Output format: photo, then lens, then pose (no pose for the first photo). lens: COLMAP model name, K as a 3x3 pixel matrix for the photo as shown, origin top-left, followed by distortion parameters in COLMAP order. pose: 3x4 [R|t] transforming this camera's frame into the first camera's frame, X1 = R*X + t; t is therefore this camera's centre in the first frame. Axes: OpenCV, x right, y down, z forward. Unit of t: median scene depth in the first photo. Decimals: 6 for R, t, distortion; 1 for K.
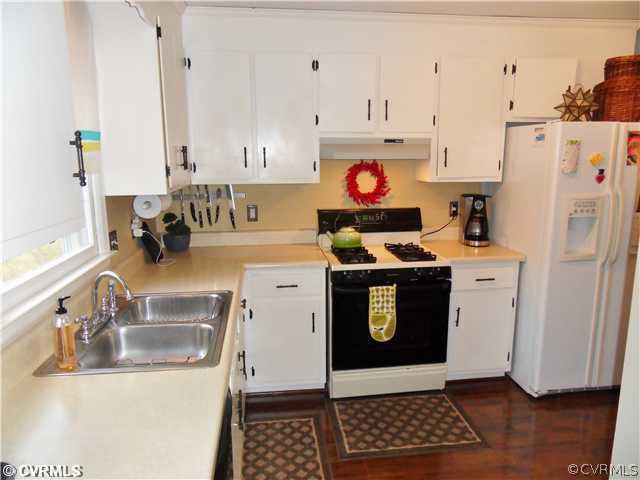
lens RADIAL K [[462.1, 0, 320.4], [0, 462.1, 239.8], [0, 0, 1]] dist [-0.001540, -0.004076]
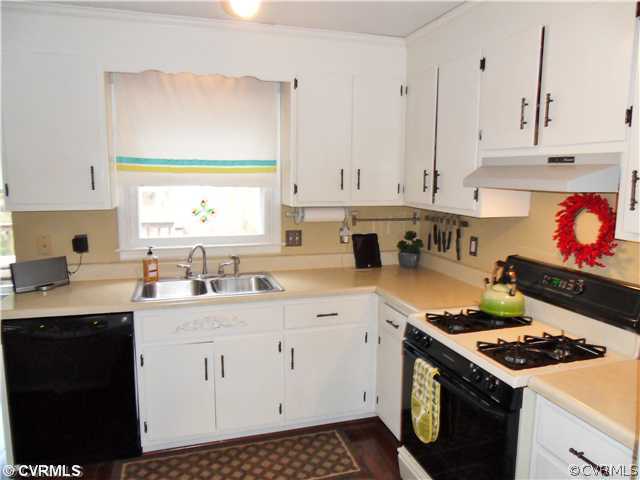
lens RADIAL K [[462.1, 0, 320.0], [0, 462.1, 240.4], [0, 0, 1]] dist [-0.001540, -0.004076]
pose [[0.175326, 0.148364, -0.973267, 0.638223], [-0.190741, 0.974968, 0.114263, -0.112178], [0.965856, 0.165609, 0.199236, 0.553337]]
